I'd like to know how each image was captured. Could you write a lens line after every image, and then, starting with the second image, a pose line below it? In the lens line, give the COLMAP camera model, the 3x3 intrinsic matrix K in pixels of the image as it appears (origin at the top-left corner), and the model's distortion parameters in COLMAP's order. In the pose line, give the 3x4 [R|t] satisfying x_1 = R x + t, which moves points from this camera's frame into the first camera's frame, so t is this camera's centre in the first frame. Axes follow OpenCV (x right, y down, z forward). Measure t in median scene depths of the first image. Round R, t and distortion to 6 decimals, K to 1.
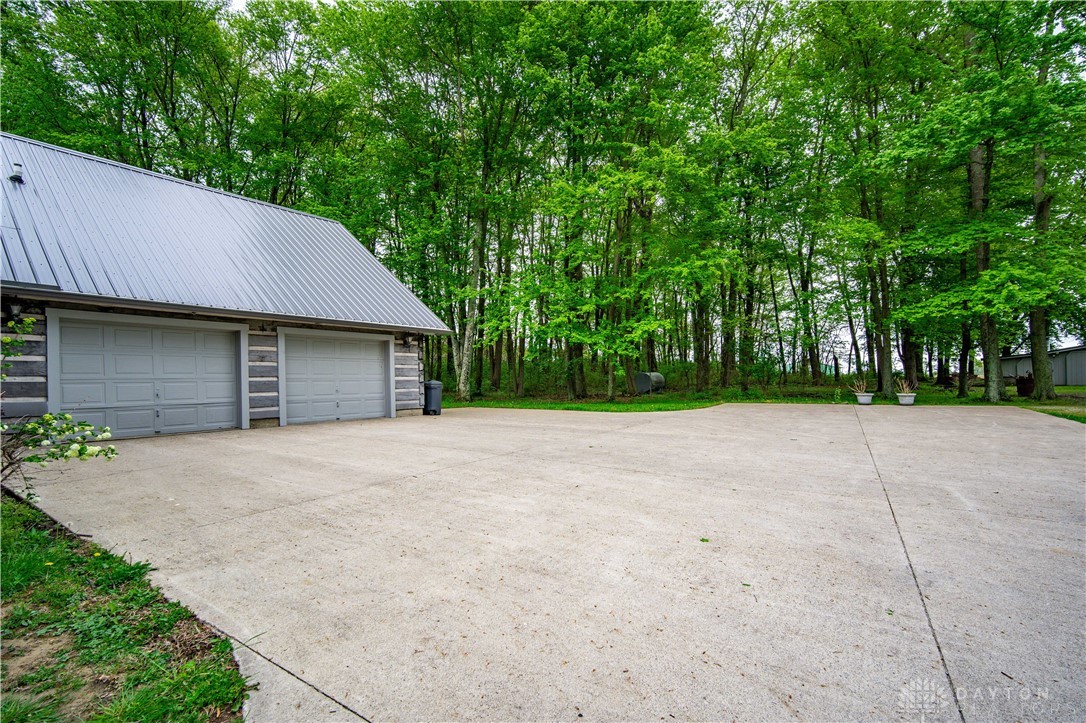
lens RADIAL K [[538.1, 0, 543.0], [0, 538.1, 361.5], [0, 0, 1]] dist [-0.000079, -0.000035]
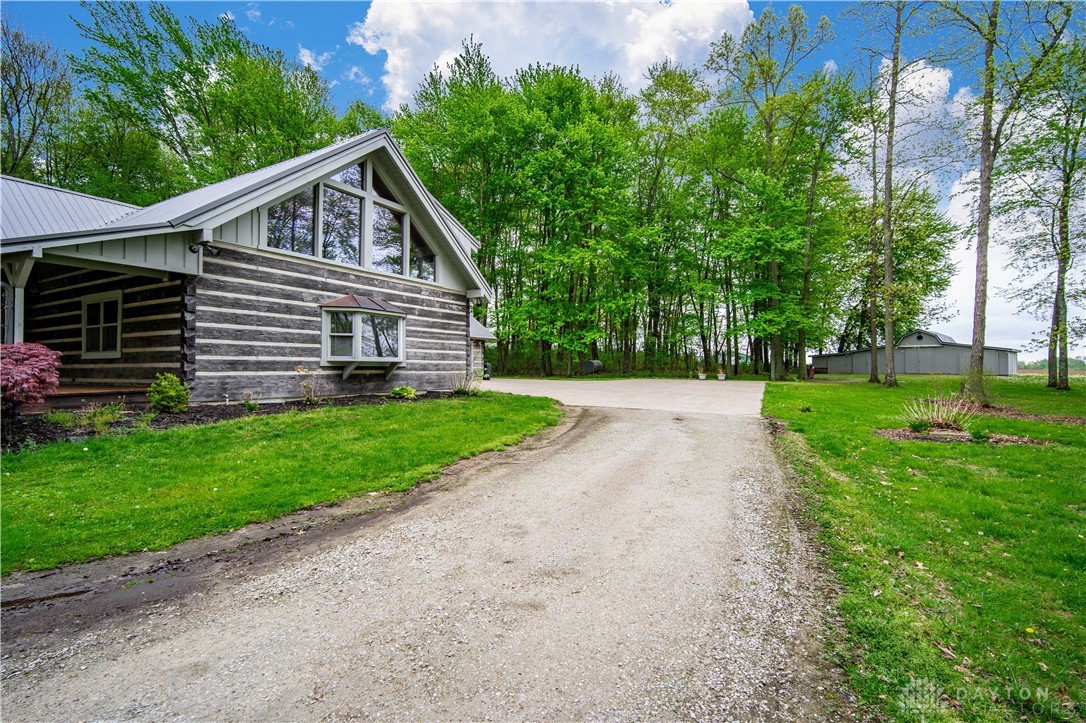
lens RADIAL K [[487.2, 0, 543.0], [0, 487.2, 361.5], [0, 0, 1]] dist [0.000011, -0.000002]
pose [[0.995259, 0.020870, 0.094999, -0.132742], [-0.023512, 0.999365, 0.026769, -0.018300], [-0.094380, -0.028876, 0.995117, -0.648456]]
